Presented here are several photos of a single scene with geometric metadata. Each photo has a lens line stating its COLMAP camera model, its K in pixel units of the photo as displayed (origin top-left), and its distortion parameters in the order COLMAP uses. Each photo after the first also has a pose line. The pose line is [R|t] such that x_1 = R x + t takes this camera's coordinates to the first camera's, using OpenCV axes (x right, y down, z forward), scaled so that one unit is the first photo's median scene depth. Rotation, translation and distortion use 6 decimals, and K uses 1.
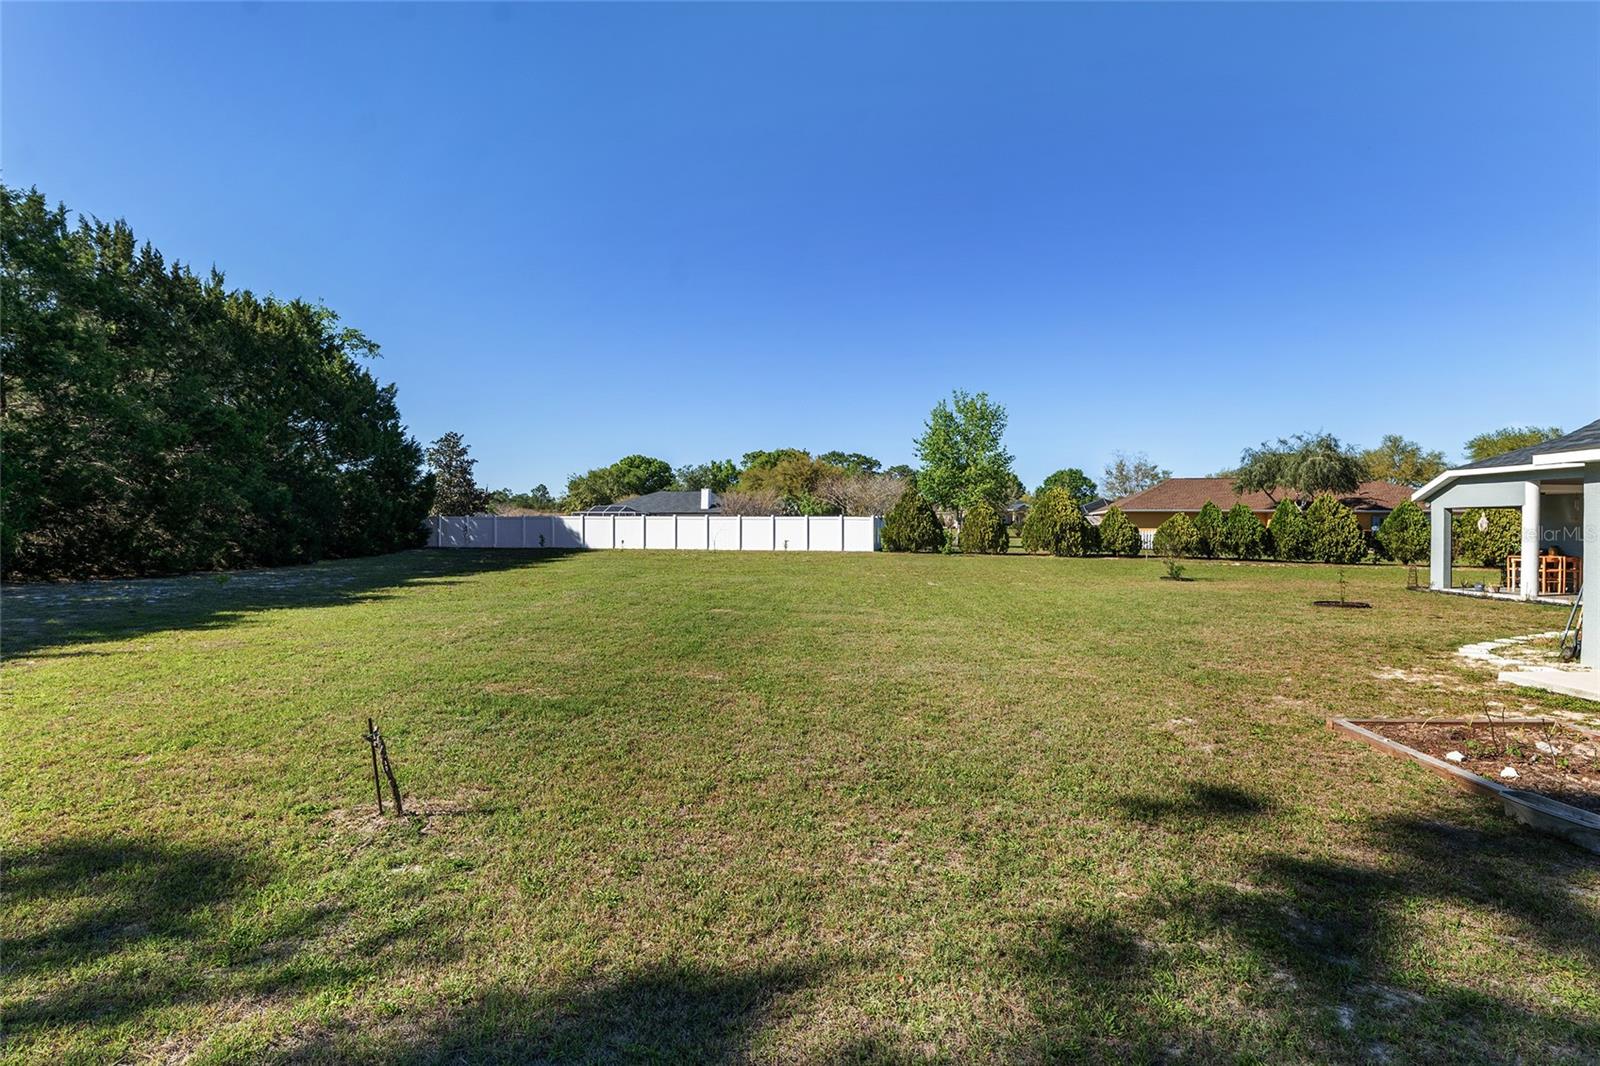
lens RADIAL K [[734.6, 0, 791.1], [0, 734.6, 538.8], [0, 0, 1]] dist [-0.003100, -0.001032]
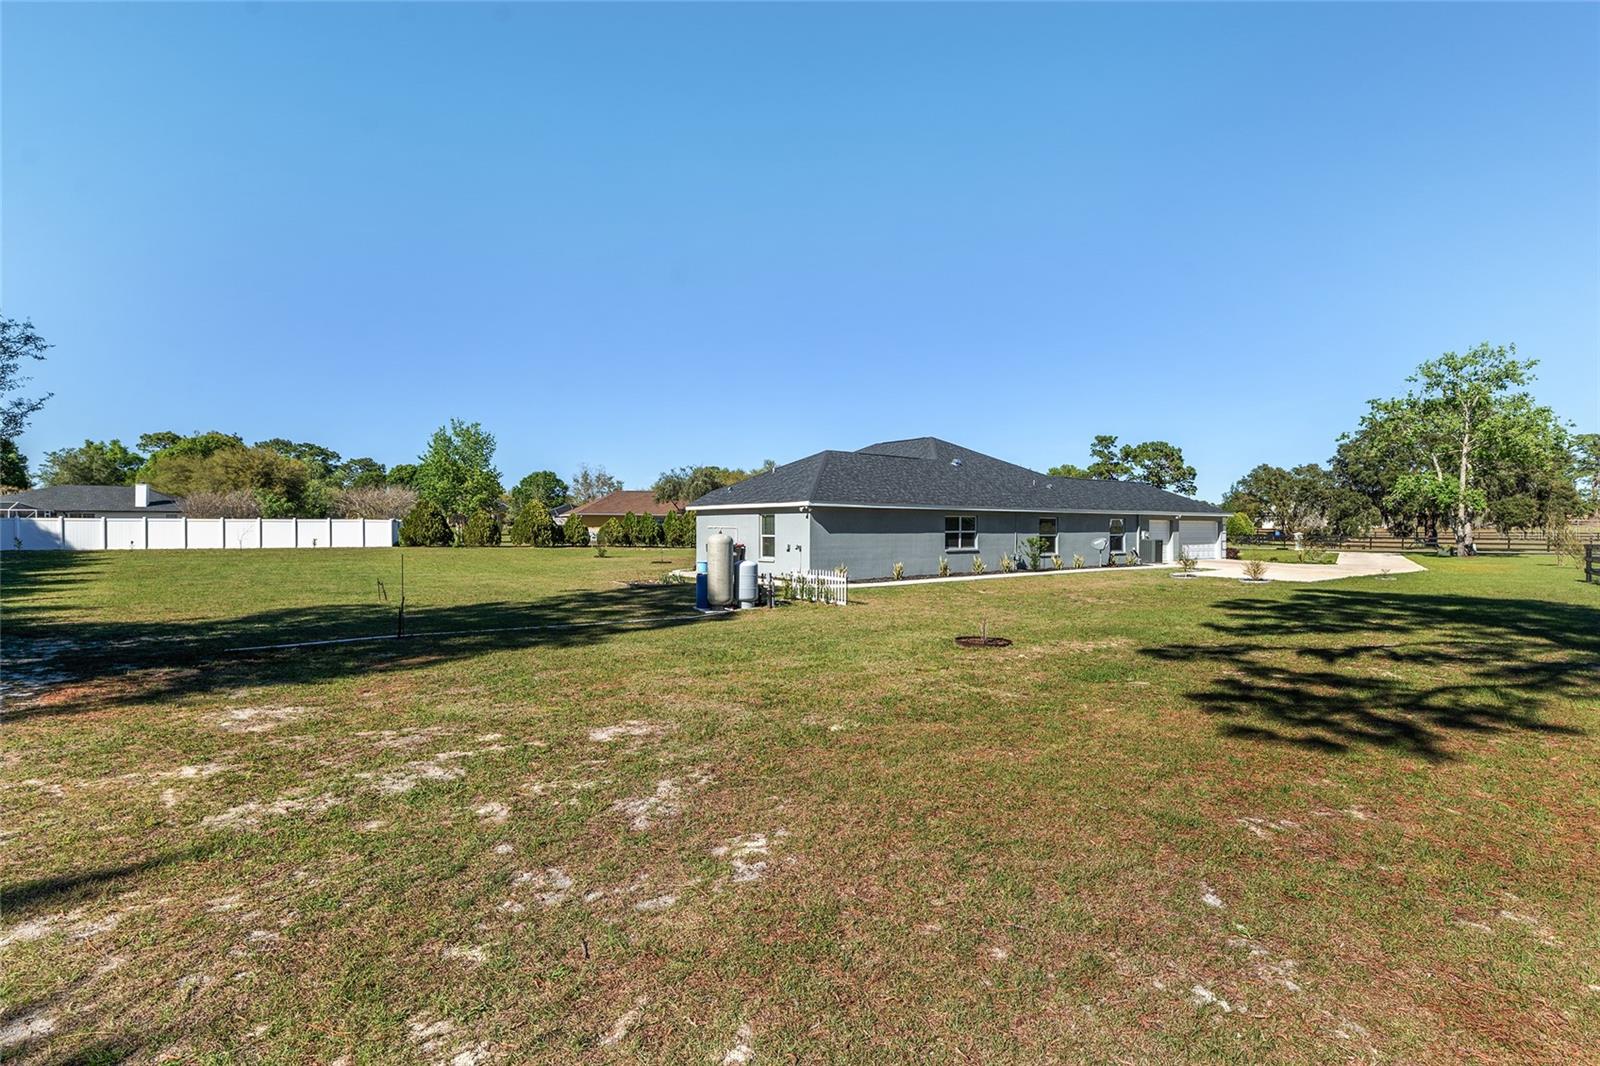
lens RADIAL K [[754.6, 0, 797.6], [0, 754.6, 532.8], [0, 0, 1]] dist [0.000304, 0.001168]
pose [[0.774085, -0.008869, 0.633020, -0.147807], [0.011785, 0.999930, -0.000401, 0.001680], [-0.632972, 0.007770, 0.774136, -0.396483]]
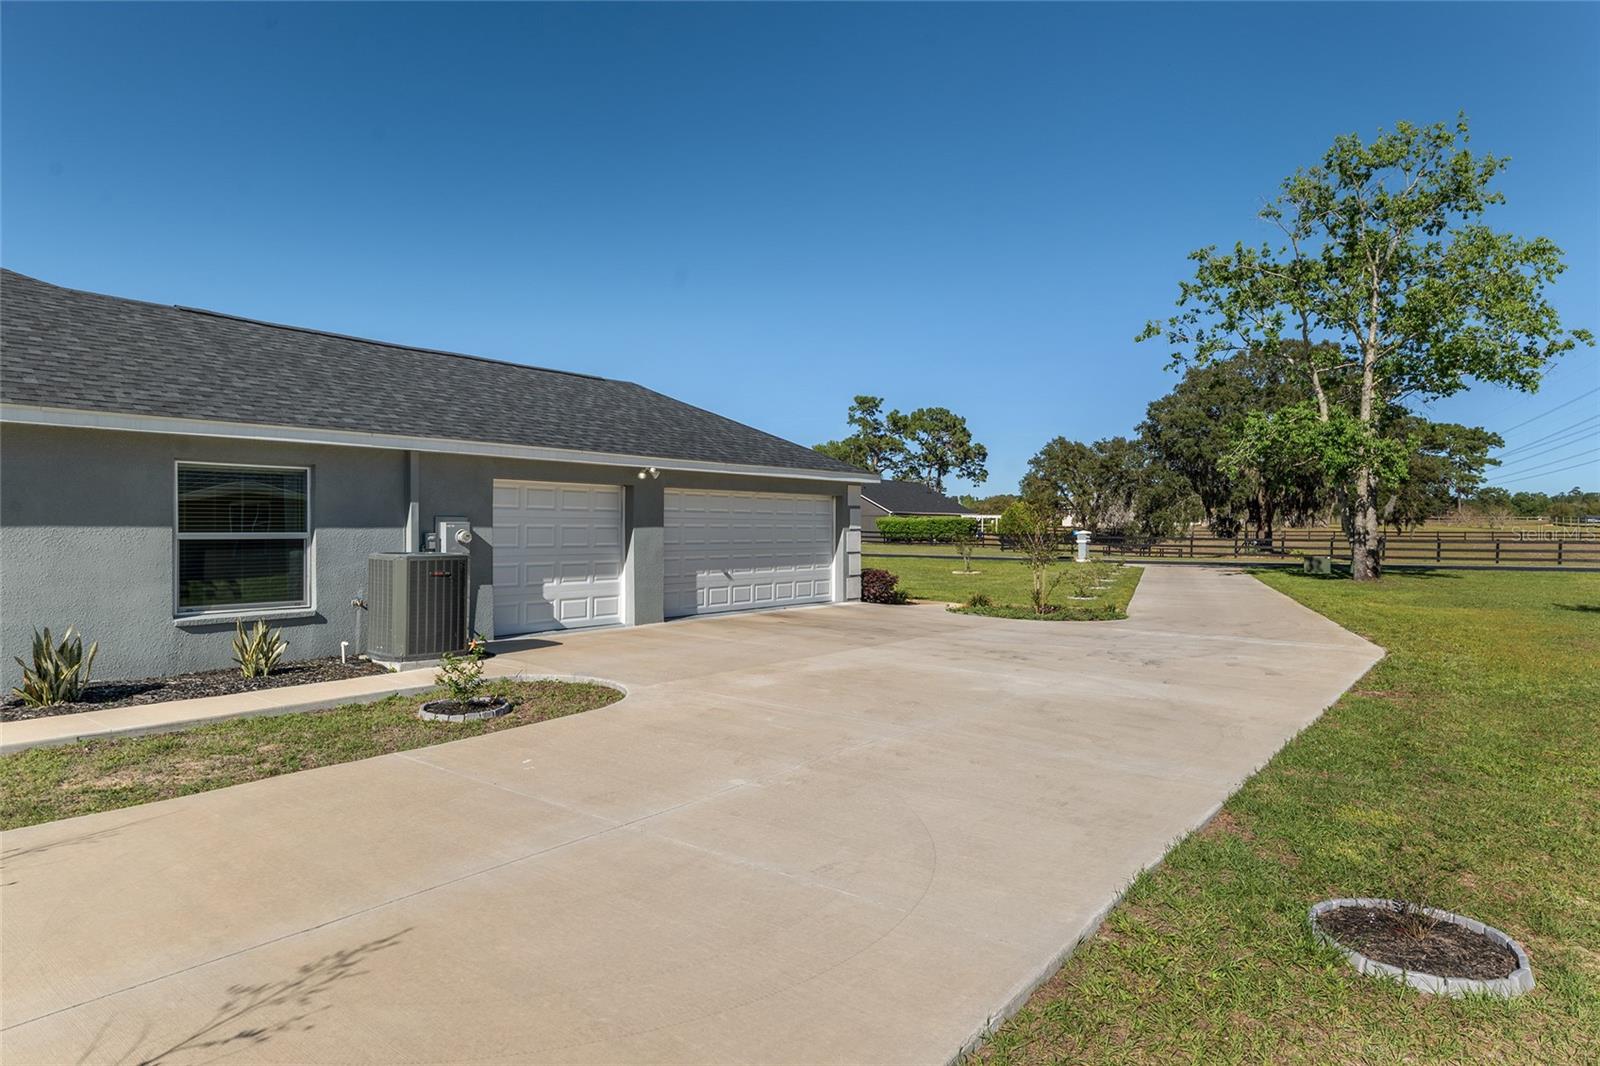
lens RADIAL K [[894.3, 0, 807.3], [0, 894.3, 519.3], [0, 0, 1]] dist [0.003662, 0.000315]
pose [[0.591842, 0.003066, 0.806048, 0.556748], [0.011262, 0.999864, -0.012072, 0.008298], [-0.805975, 0.016223, 0.591727, -0.215582]]
